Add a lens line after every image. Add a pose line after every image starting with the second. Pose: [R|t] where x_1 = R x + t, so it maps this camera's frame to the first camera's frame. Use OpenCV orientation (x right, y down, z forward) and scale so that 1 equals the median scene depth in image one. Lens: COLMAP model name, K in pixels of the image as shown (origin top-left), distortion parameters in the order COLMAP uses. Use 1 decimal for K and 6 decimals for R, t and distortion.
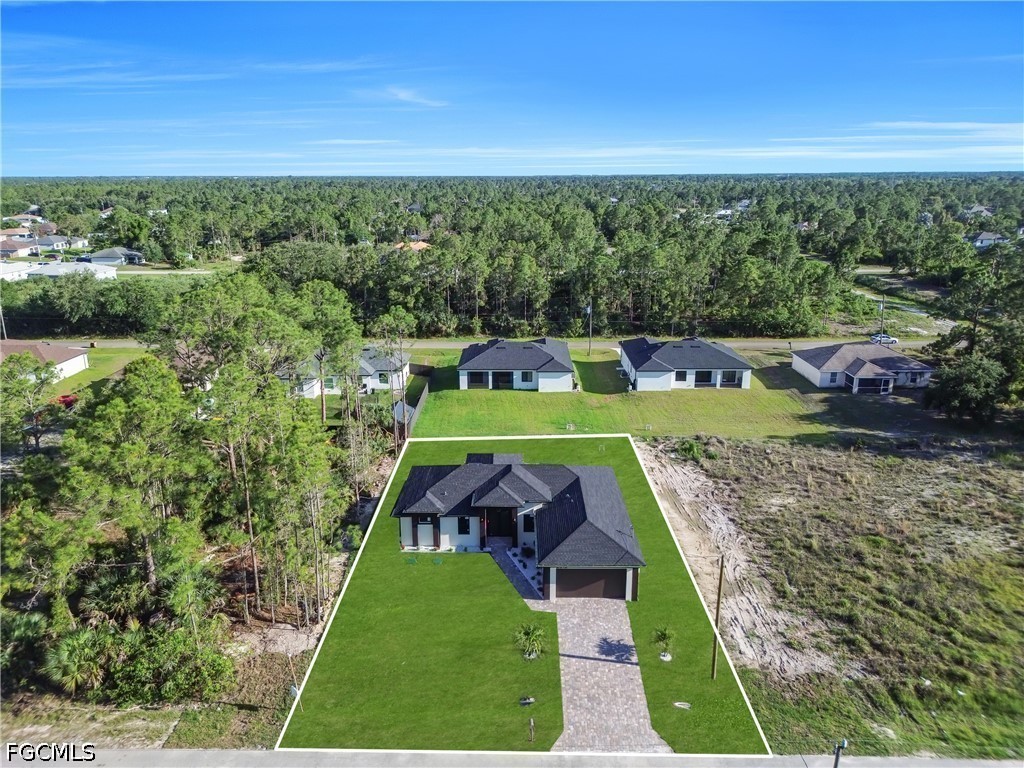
lens RADIAL K [[720.2, 0, 512.0], [0, 720.2, 384.0], [0, 0, 1]] dist [0.062774, -0.067816]
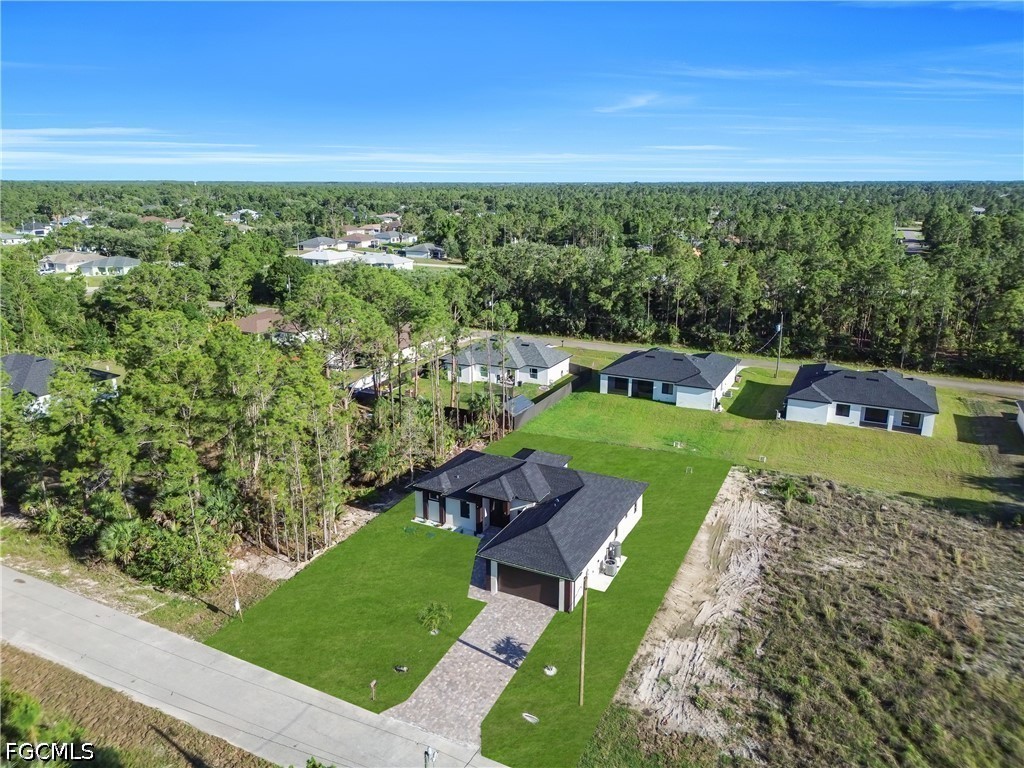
lens RADIAL K [[720.2, 0, 512.0], [0, 720.2, 384.0], [0, 0, 1]] dist [0.062774, -0.067816]
pose [[0.897899, 0.123620, -0.422486, 0.328784], [-0.126828, 0.991710, 0.020632, -0.013775], [0.421535, 0.035057, 0.906134, 0.046885]]
